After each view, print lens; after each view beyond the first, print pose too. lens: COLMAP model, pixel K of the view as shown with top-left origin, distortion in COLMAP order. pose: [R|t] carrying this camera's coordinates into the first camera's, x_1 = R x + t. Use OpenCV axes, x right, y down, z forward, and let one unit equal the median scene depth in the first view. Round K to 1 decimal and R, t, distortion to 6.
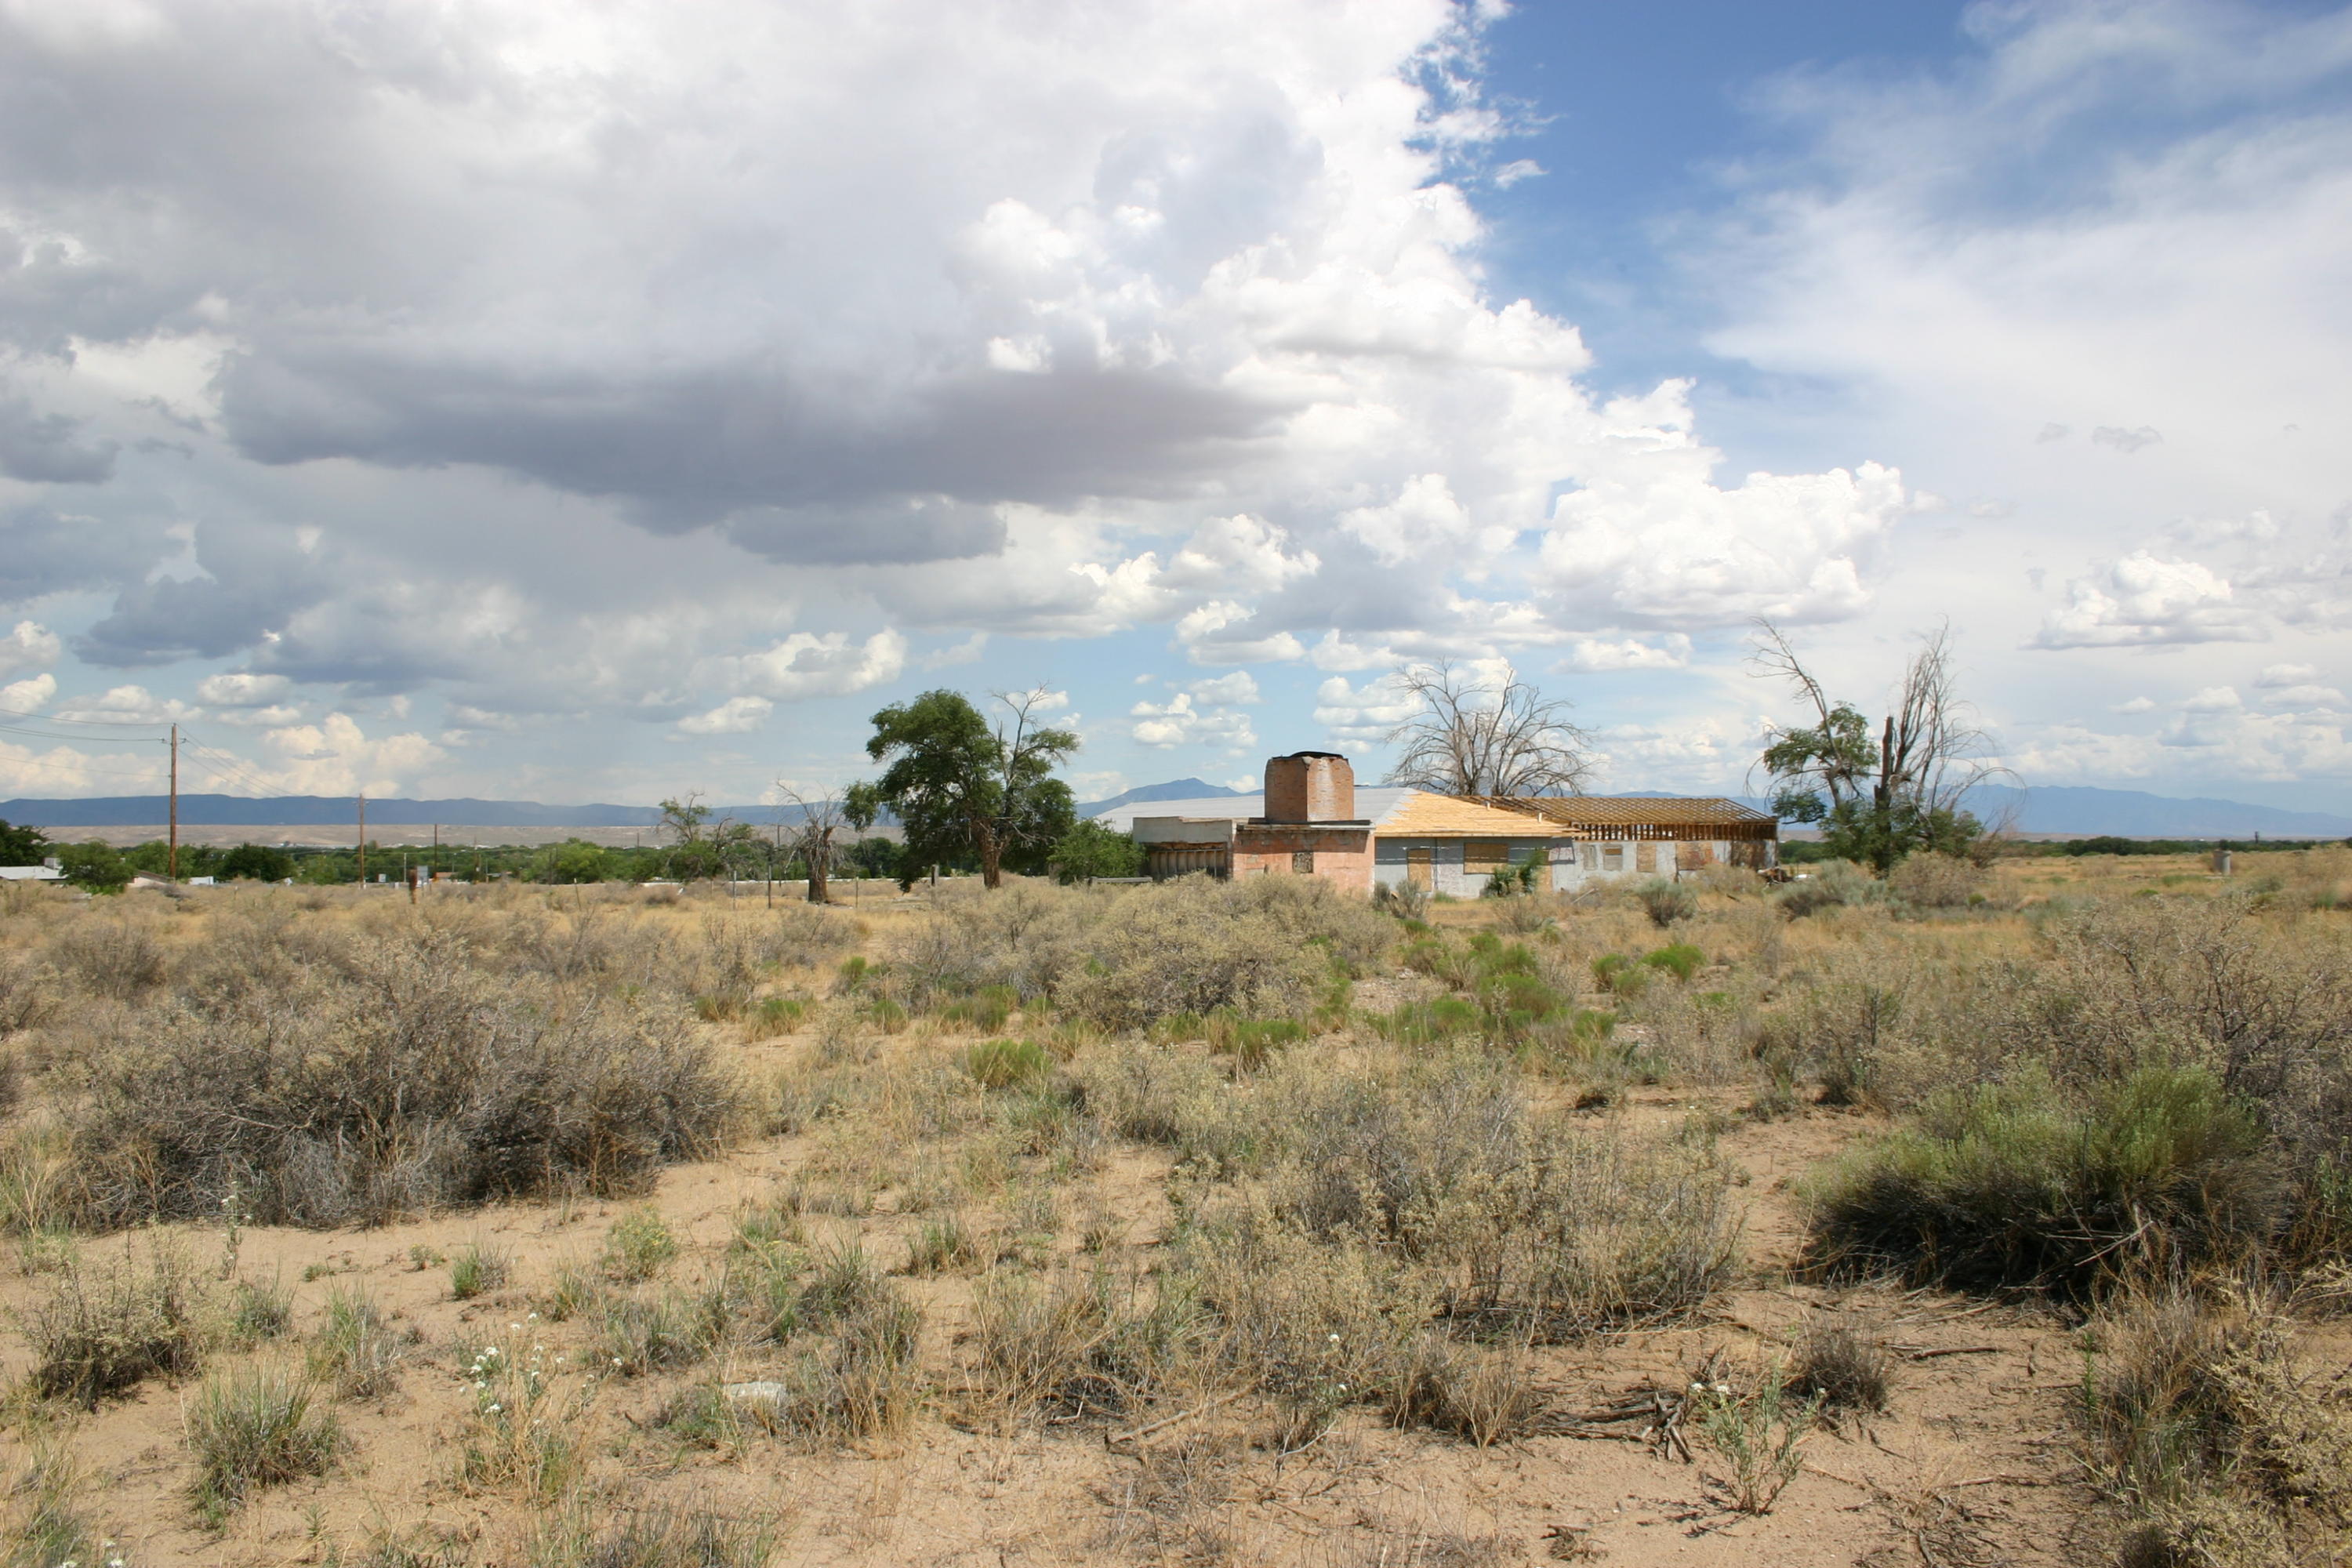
lens RADIAL K [[1868.2, 0, 1163.0], [0, 1868.2, 791.1], [0, 0, 1]] dist [-0.169752, 0.138452]
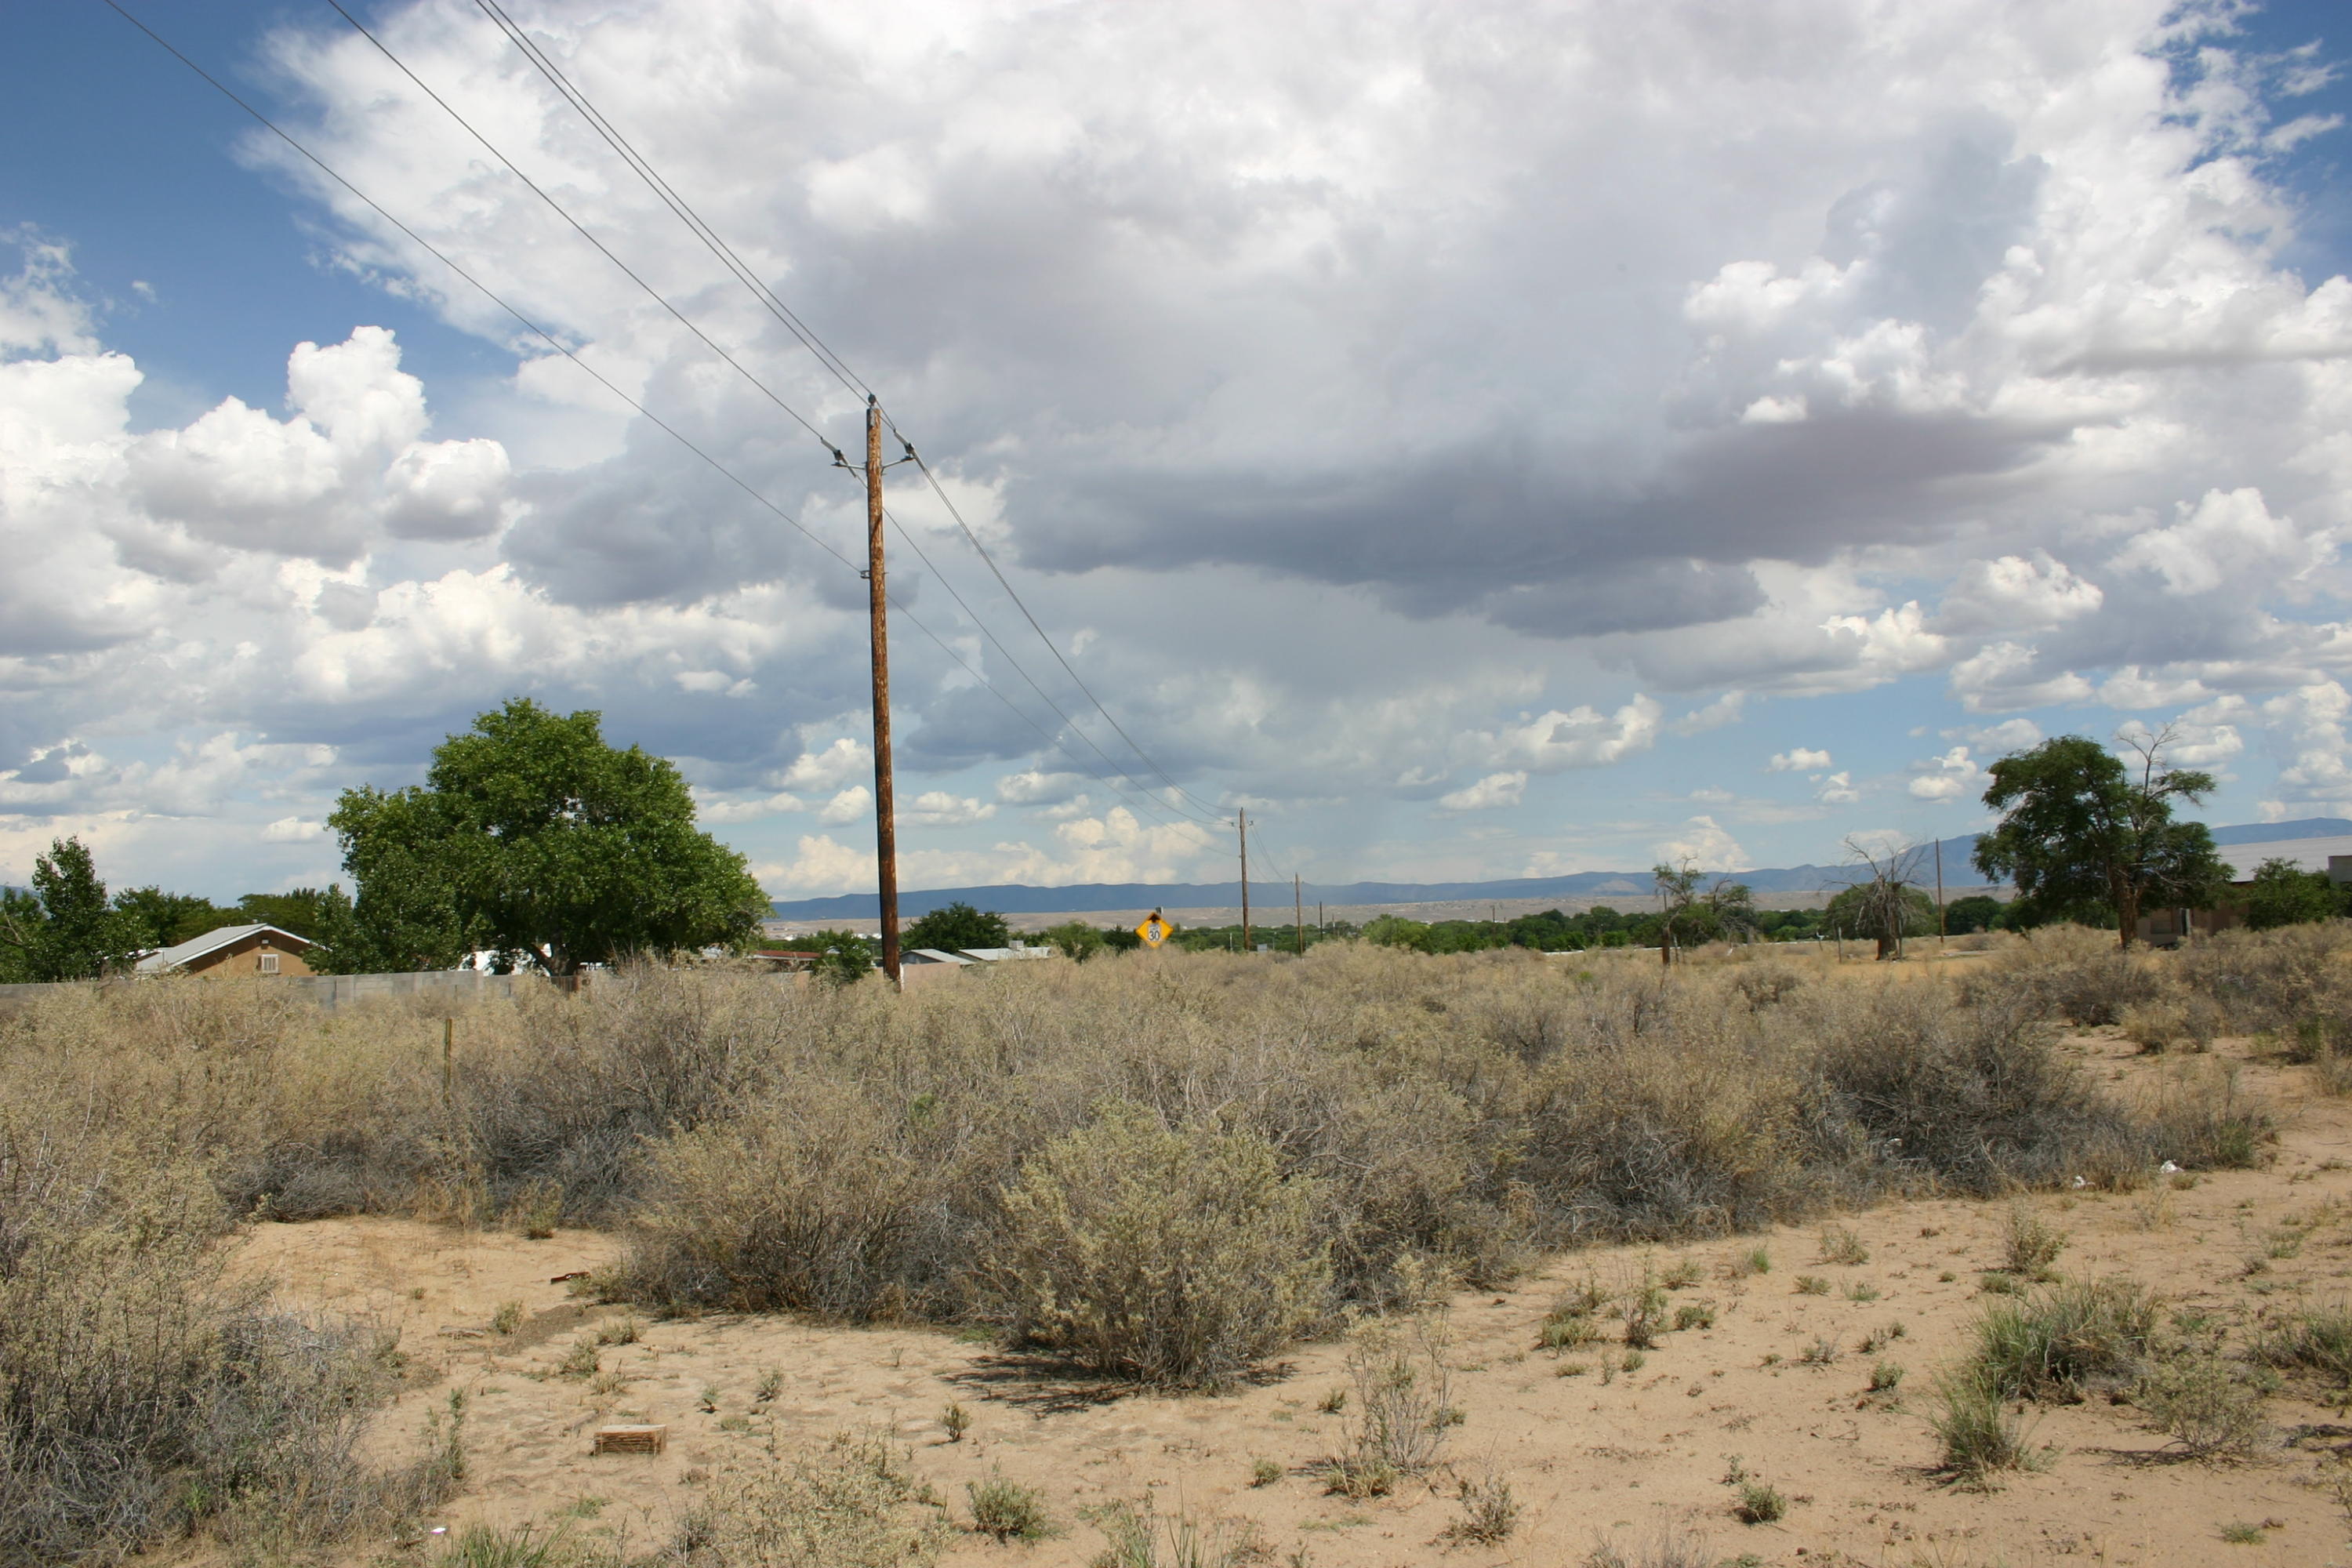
lens RADIAL K [[1868.2, 0, 1163.0], [0, 1868.2, 791.1], [0, 0, 1]] dist [-0.169752, 0.138452]
pose [[0.919241, -0.048237, -0.390729, -0.207999], [0.032797, 0.998398, -0.046098, 0.003390], [0.392327, 0.029560, 0.919351, -0.067900]]
